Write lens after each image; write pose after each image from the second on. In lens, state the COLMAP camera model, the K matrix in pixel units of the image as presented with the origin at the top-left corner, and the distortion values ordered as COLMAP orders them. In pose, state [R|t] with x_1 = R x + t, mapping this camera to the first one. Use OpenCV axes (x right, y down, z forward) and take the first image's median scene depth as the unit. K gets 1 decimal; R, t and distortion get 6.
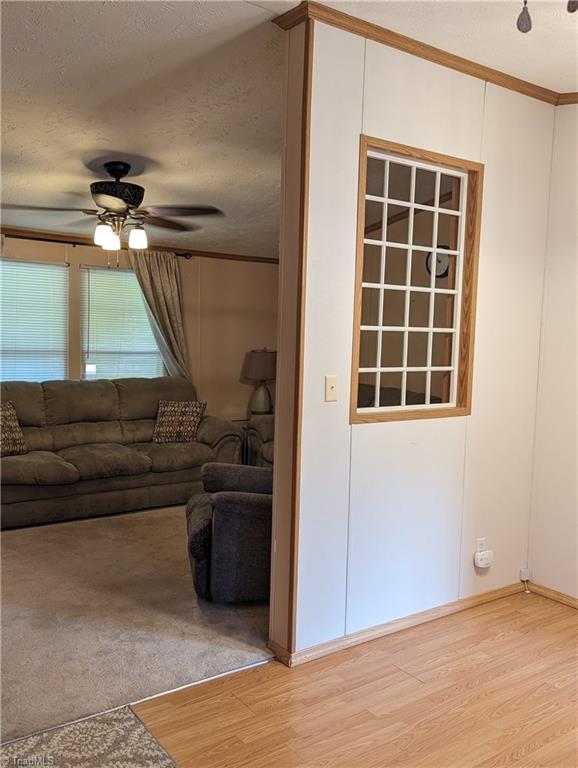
lens RADIAL K [[665.2, 0, 289.0], [0, 665.2, 384.0], [0, 0, 1]] dist [0.039133, -0.006073]
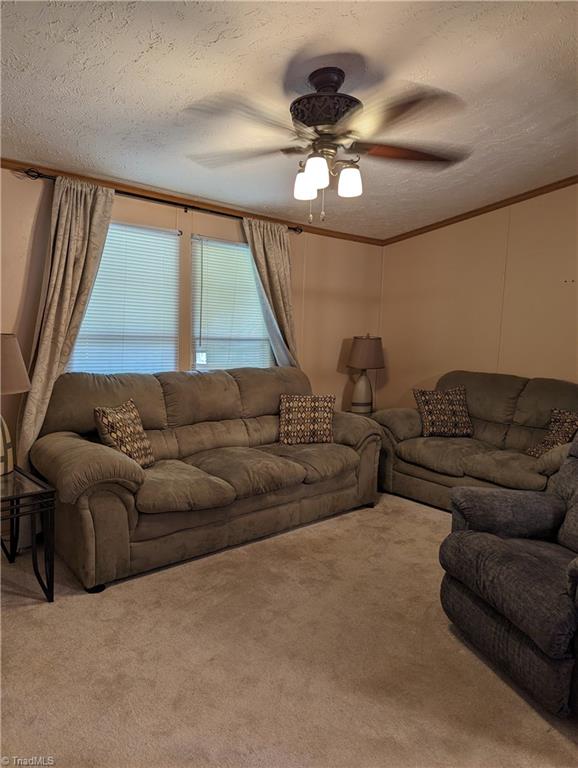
lens RADIAL K [[539.9, 0, 289.0], [0, 539.9, 384.0], [0, 0, 1]] dist [0.039452, -0.001340]
pose [[0.994342, -0.005759, 0.106073, -0.269931], [0.002425, 0.999500, 0.031525, -0.011111], [-0.106202, -0.031089, 0.993858, 0.308163]]
